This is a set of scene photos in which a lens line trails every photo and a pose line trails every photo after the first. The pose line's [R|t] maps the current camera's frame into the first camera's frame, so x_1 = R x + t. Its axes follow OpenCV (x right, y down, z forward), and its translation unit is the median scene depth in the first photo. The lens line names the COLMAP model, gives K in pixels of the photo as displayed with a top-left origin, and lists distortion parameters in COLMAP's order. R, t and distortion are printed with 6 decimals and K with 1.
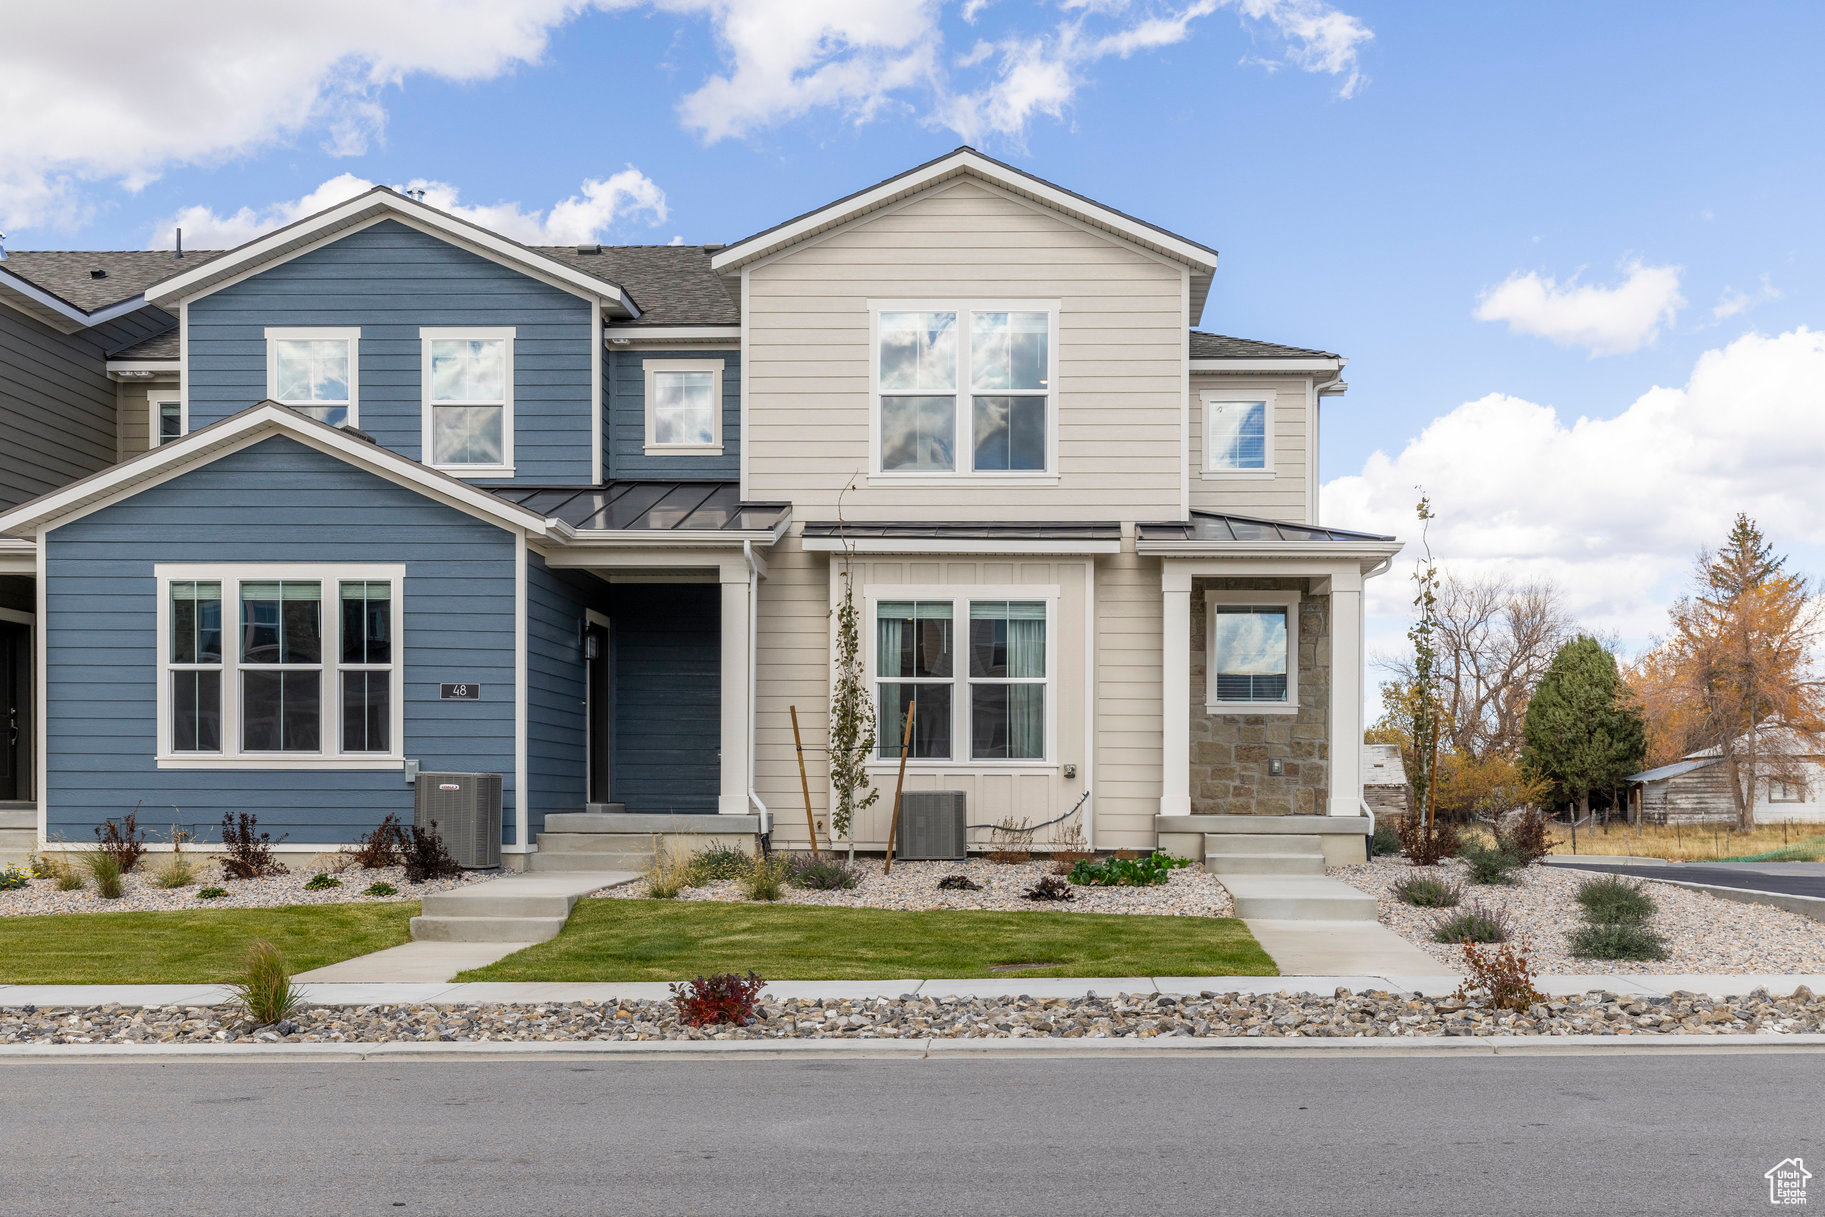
lens RADIAL K [[3682.5, 0, 912.9], [0, 3682.5, 593.5], [0, 0, 1]] dist [0.391774, 0.000000]
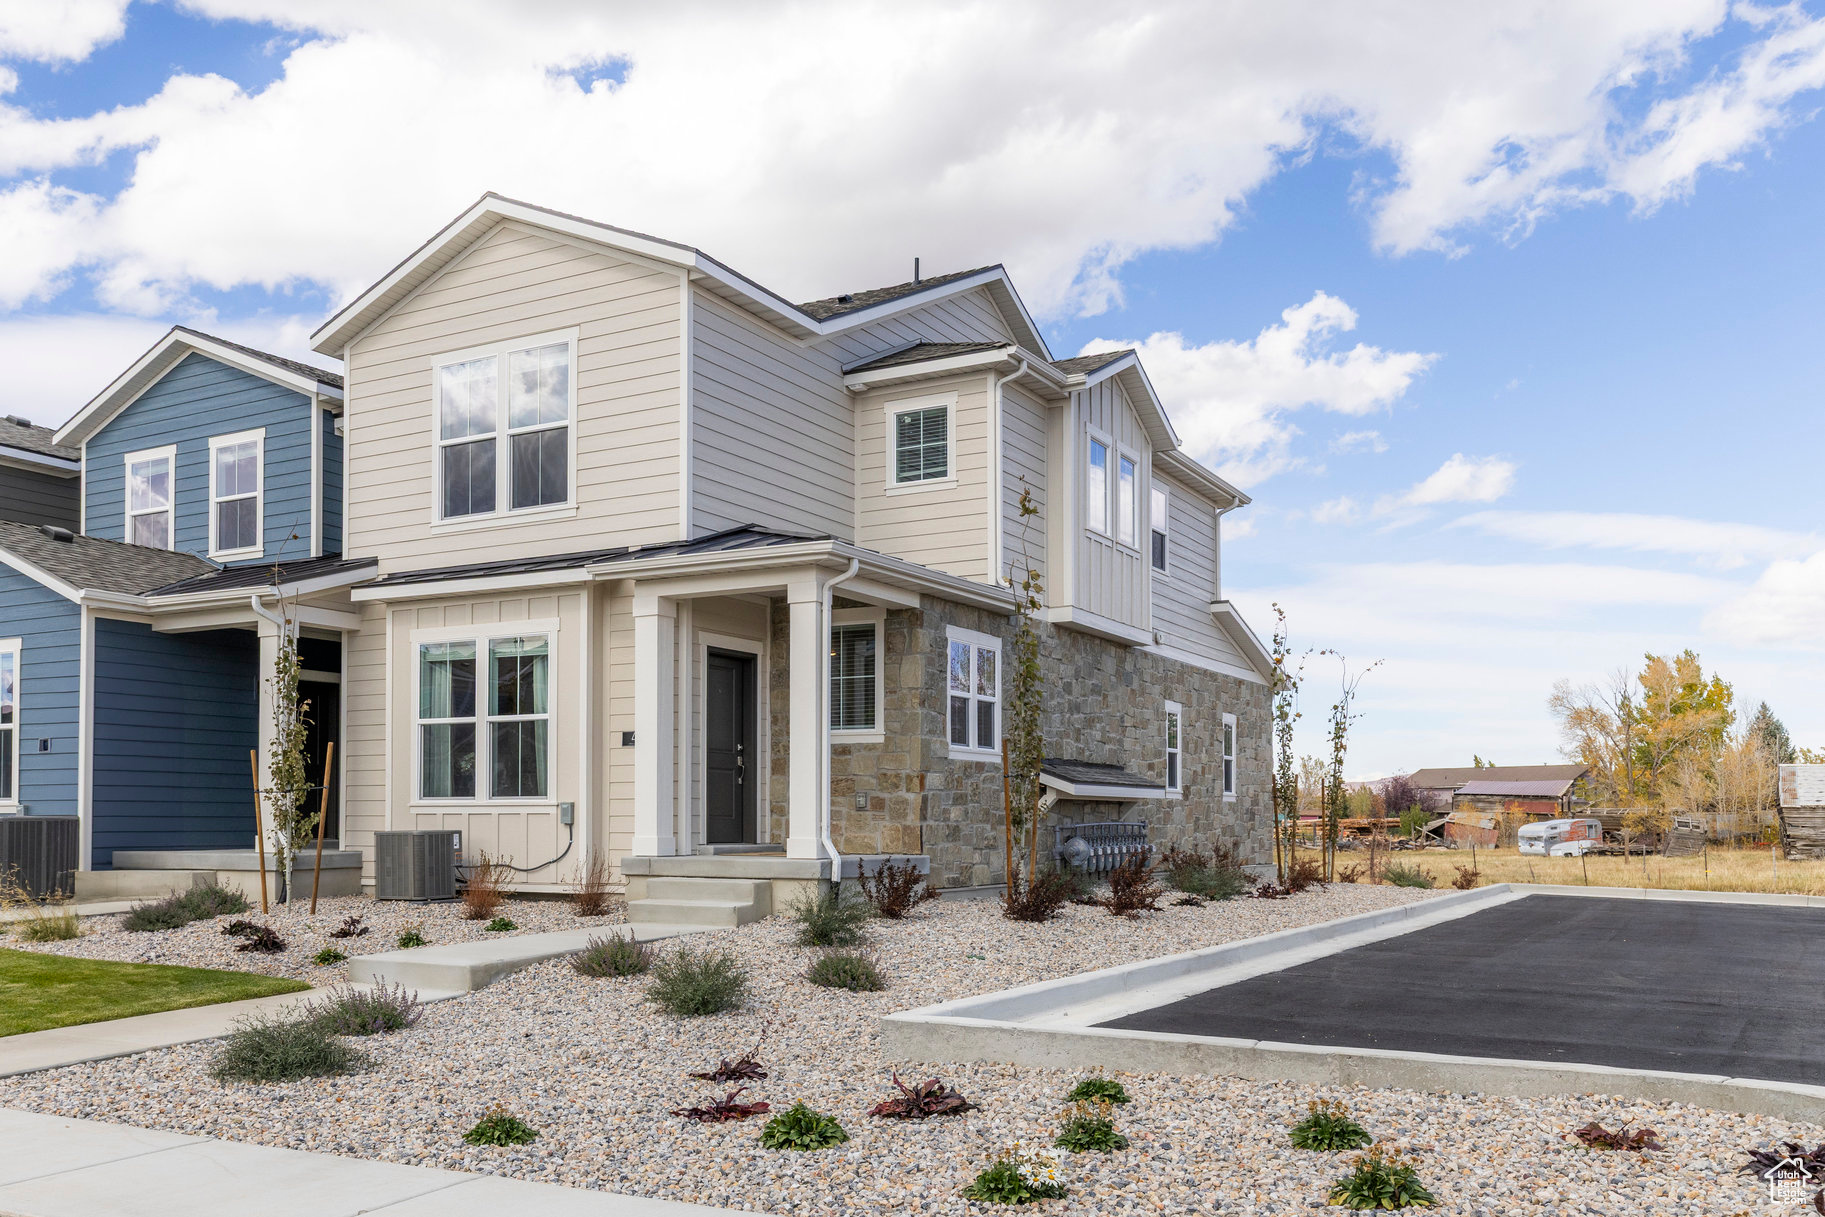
lens RADIAL K [[2037.0, 0, 913.2], [0, 2037.0, 626.7], [0, 0, 1]] dist [0.141197, 0.000000]
pose [[0.681811, -0.061831, -0.728911, 0.497013], [0.044820, 0.998080, -0.042739, 0.027297], [0.730154, -0.003530, 0.683273, 0.697472]]
